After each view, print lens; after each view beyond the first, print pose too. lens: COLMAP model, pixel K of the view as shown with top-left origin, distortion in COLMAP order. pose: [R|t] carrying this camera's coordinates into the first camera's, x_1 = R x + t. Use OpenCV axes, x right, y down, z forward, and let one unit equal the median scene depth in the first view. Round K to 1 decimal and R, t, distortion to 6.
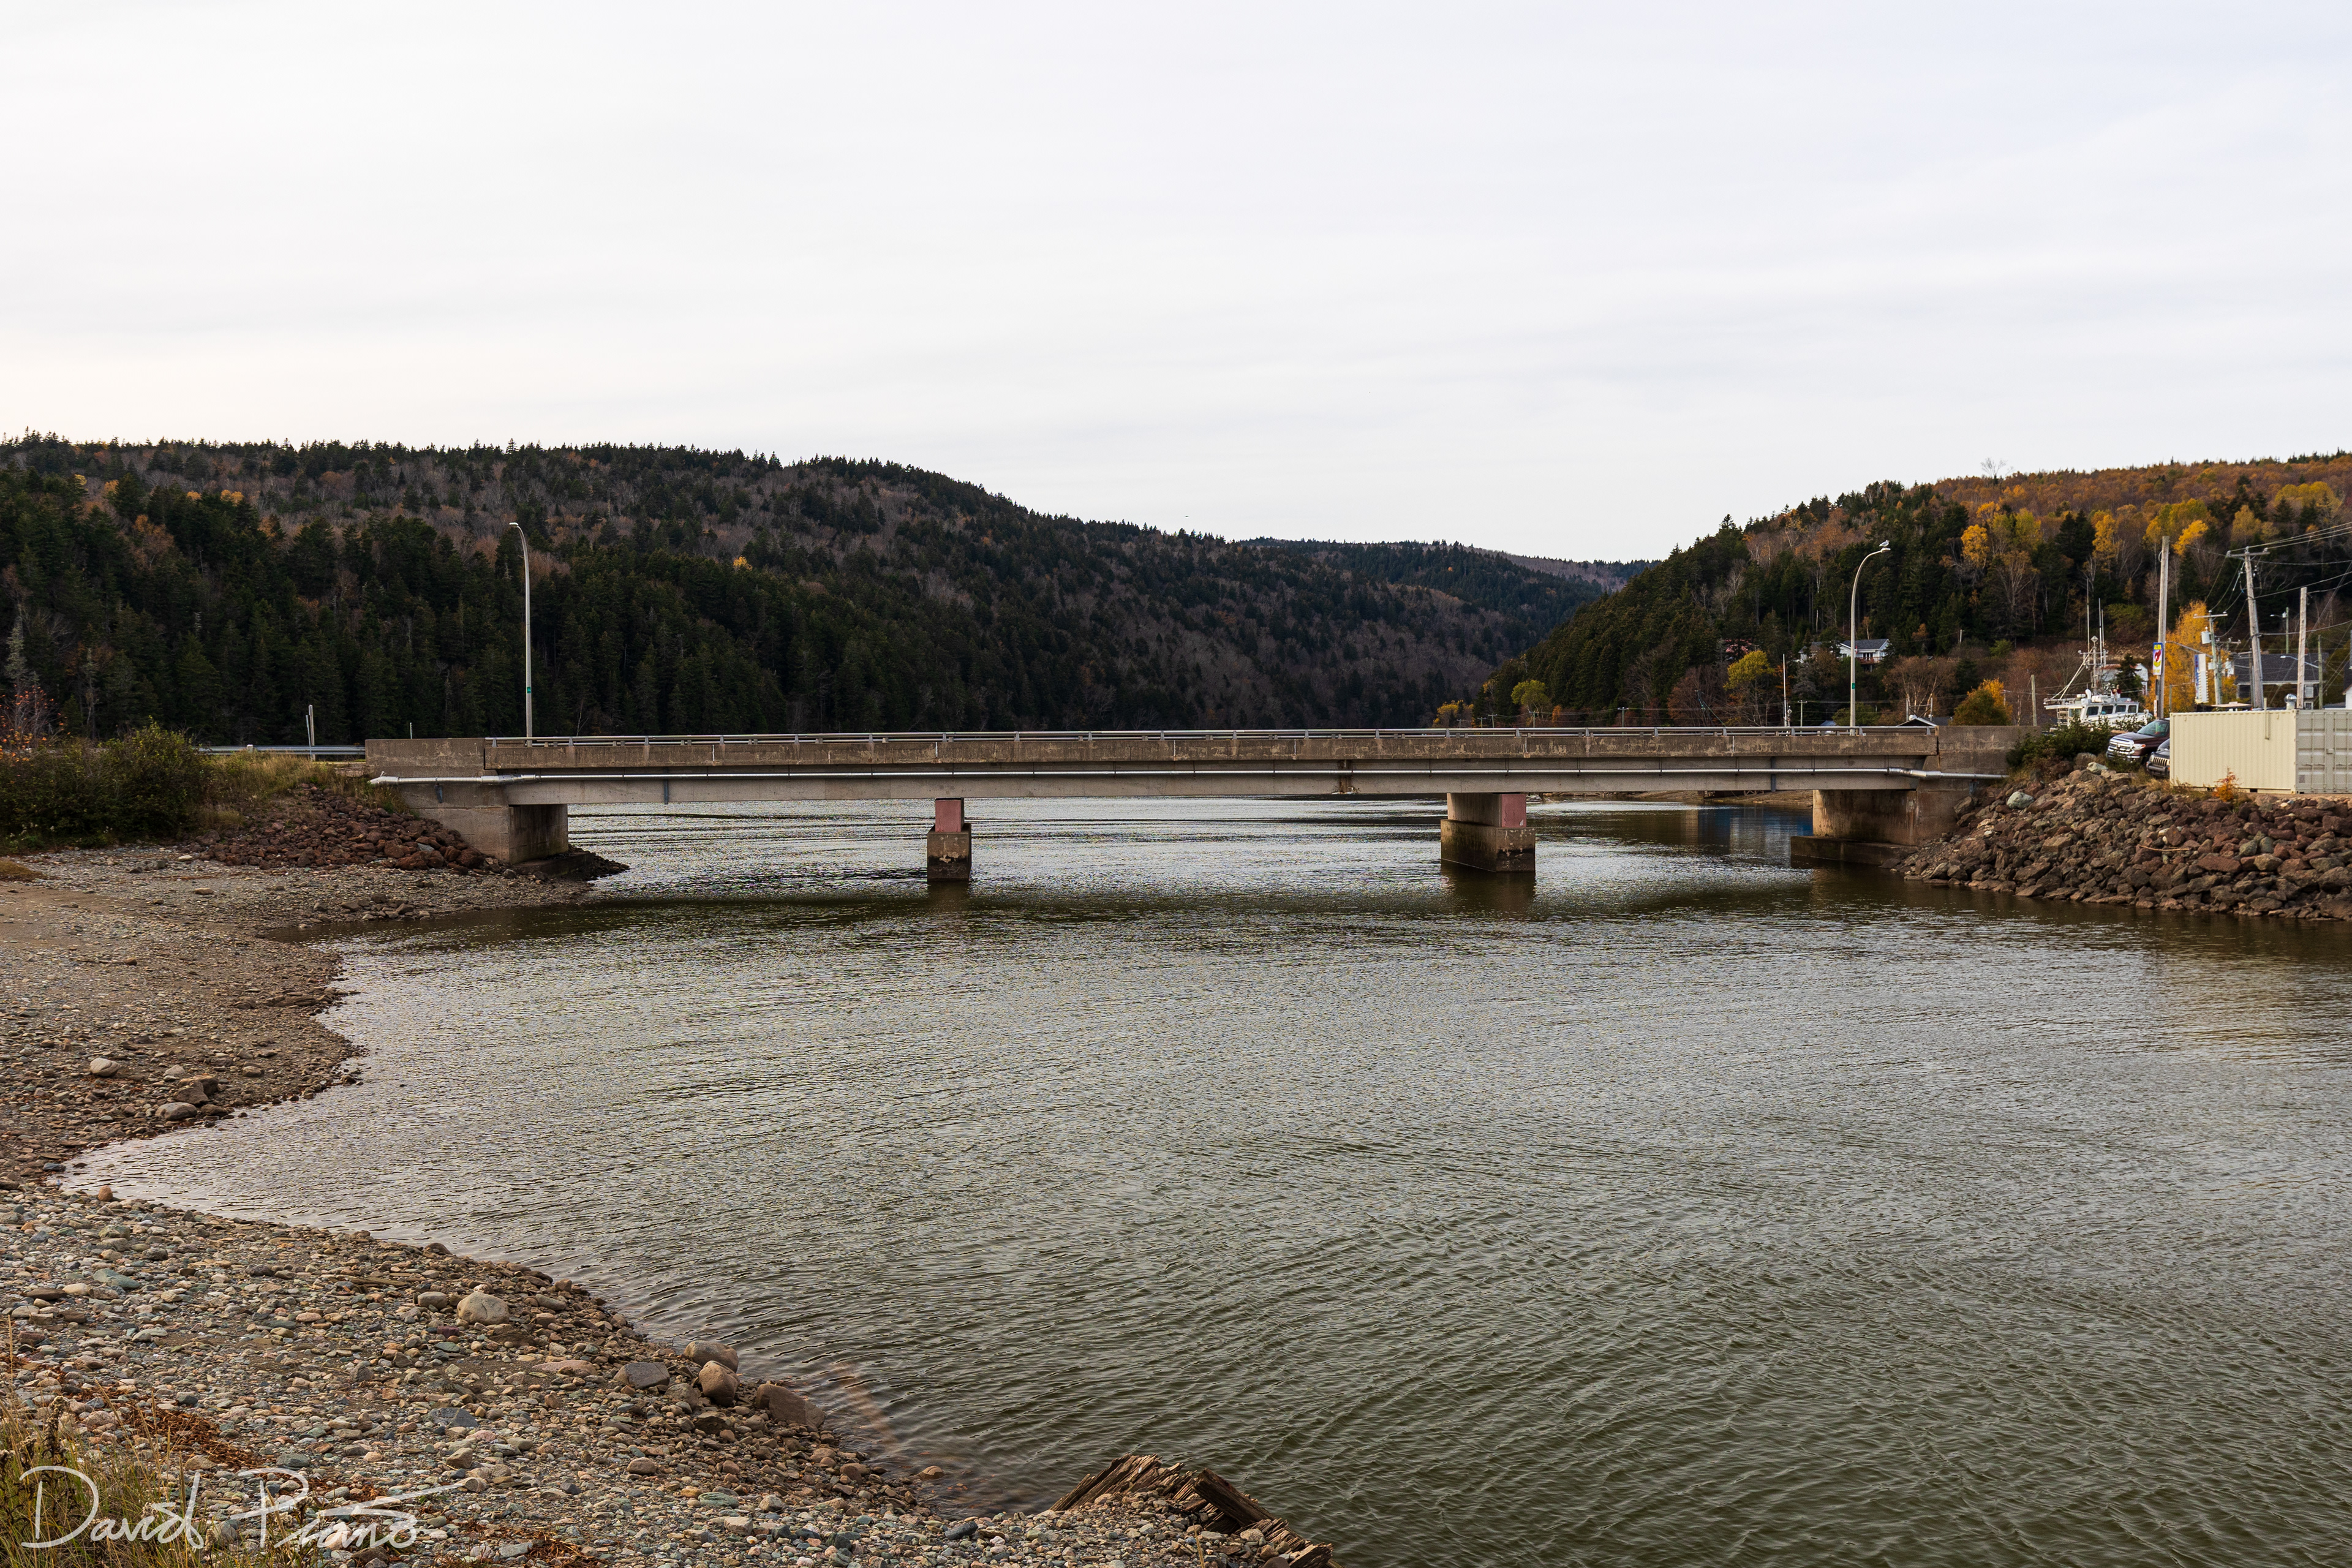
lens RADIAL K [[2148.2, 0, 1170.5], [0, 2148.2, 717.9], [0, 0, 1]] dist [0.021509, 0.000000]
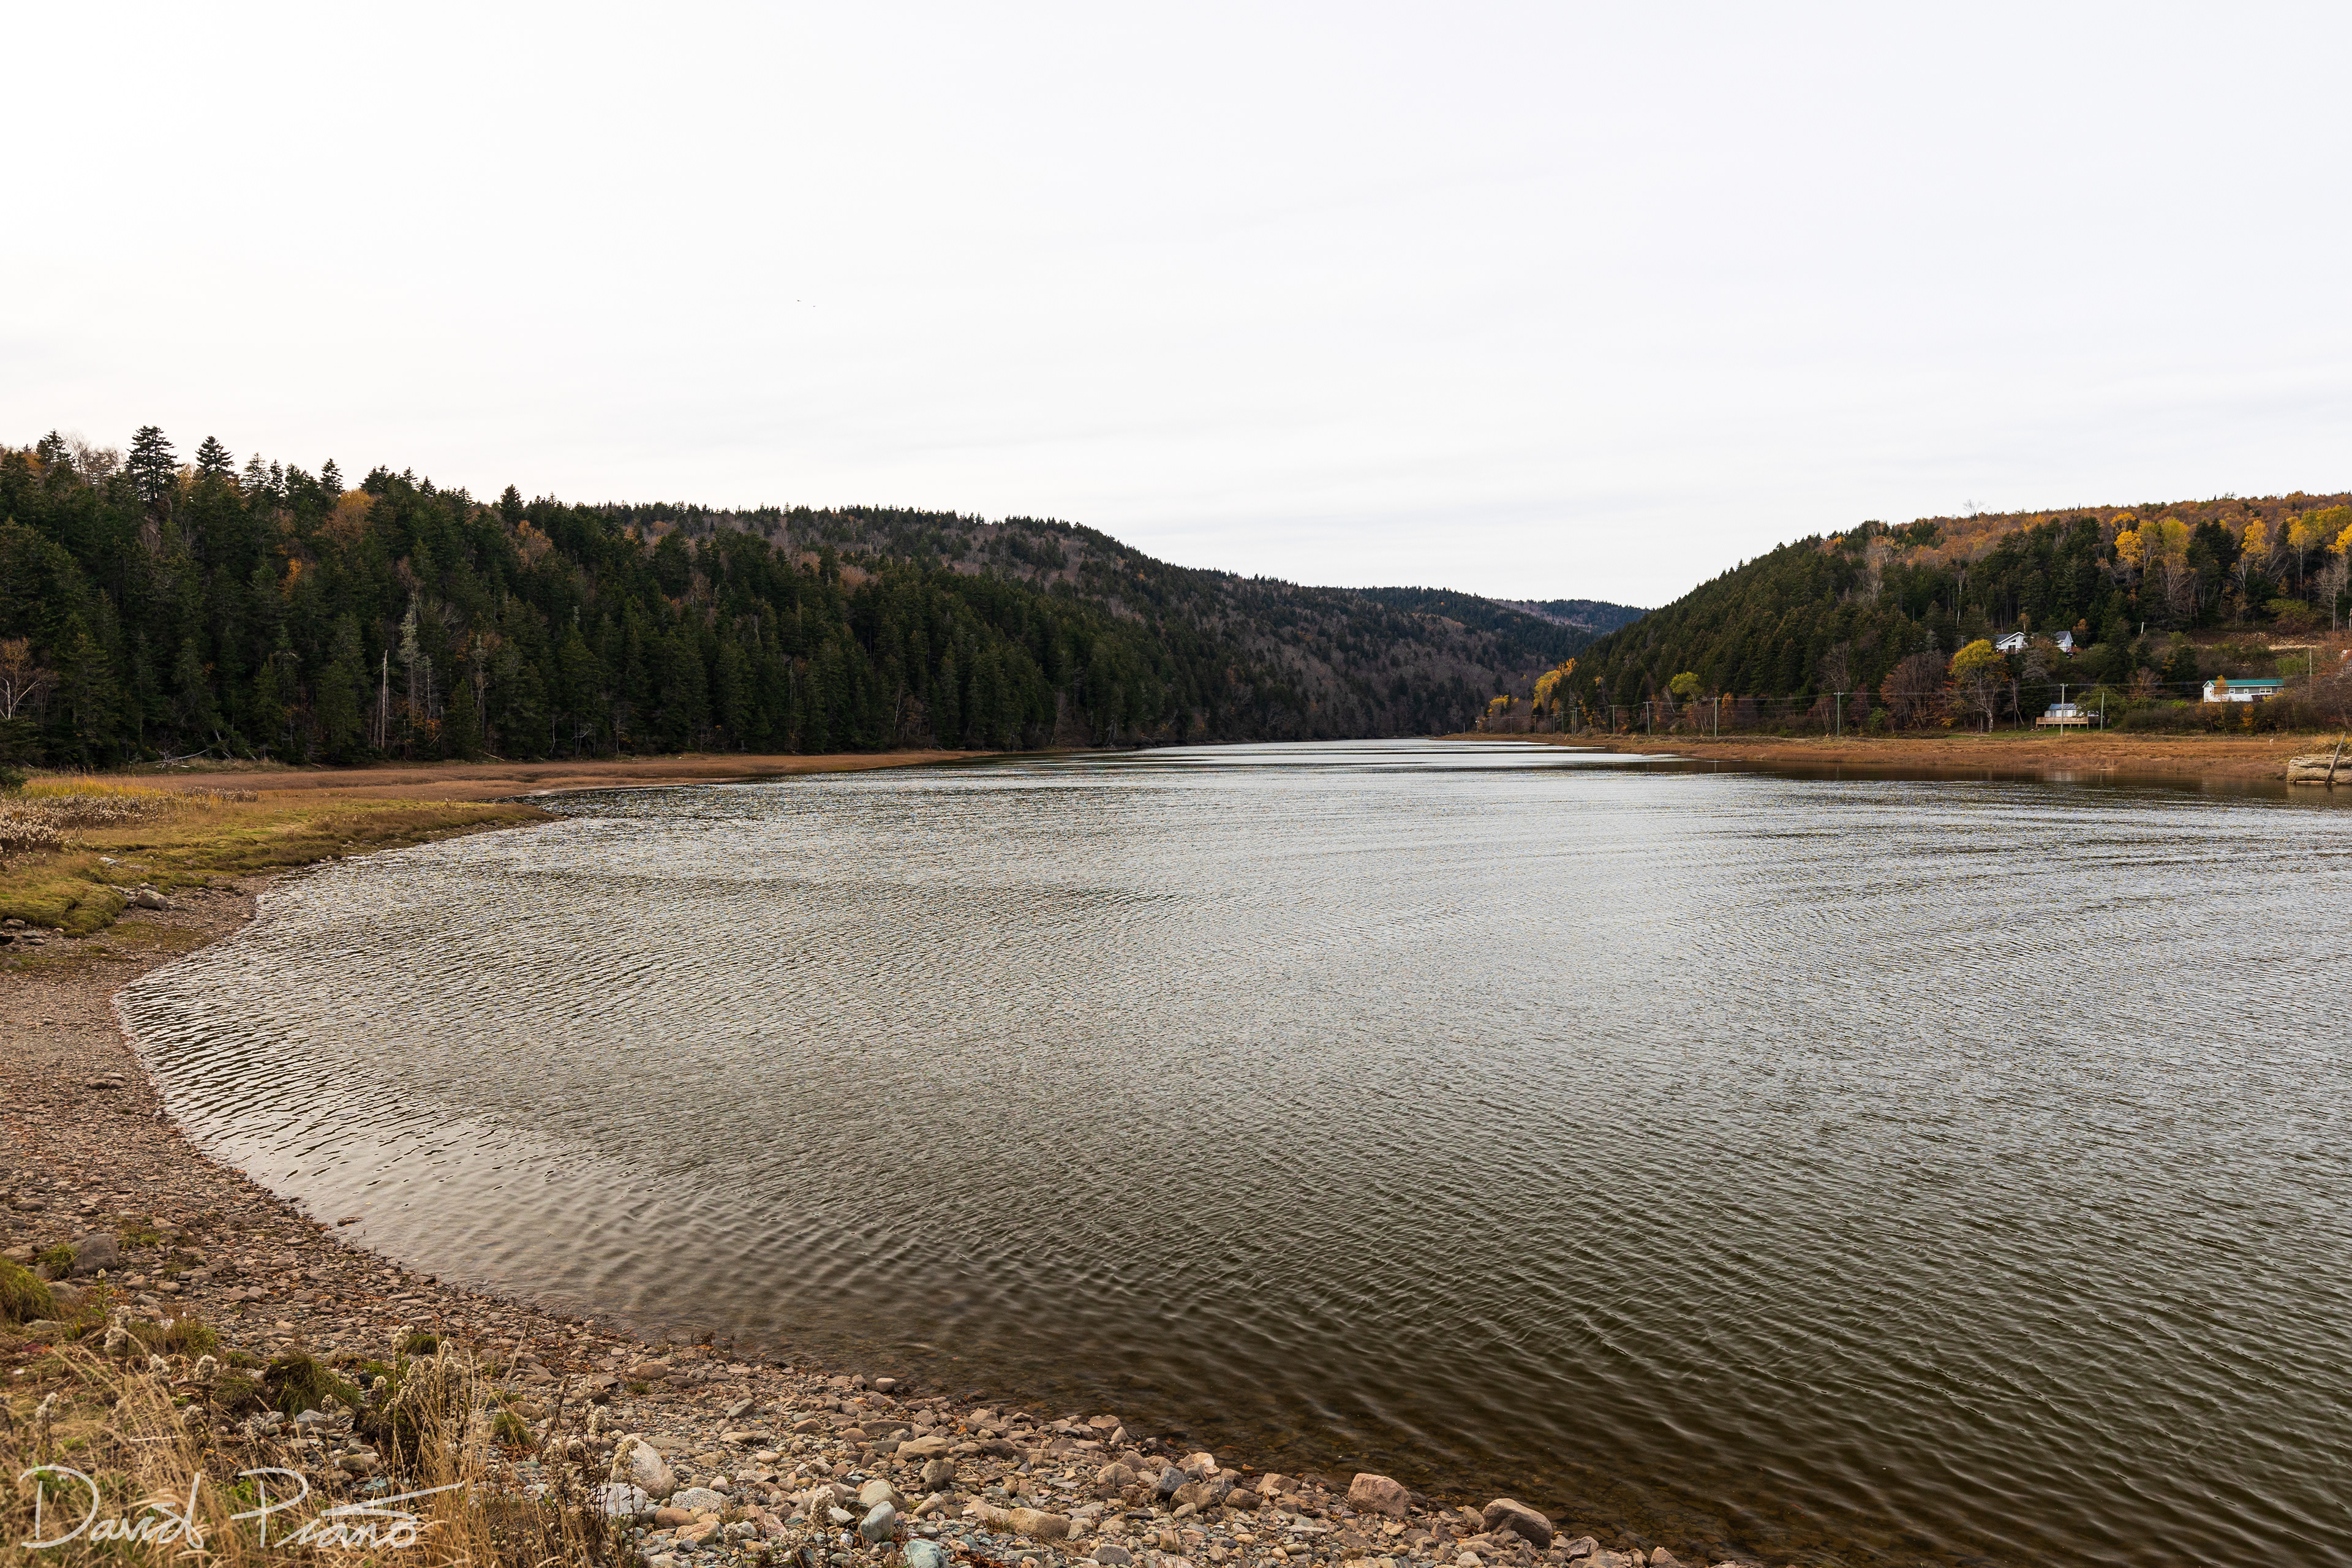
lens RADIAL K [[1462.2, 0, 1170.3], [0, 1462.2, 744.2], [0, 0, 1]] dist [0.015222, -0.000500]
pose [[0.999672, -0.000760, -0.025593, -0.086345], [0.001322, 0.999758, 0.021962, 0.003415], [0.025570, -0.021988, 0.999431, 0.173922]]
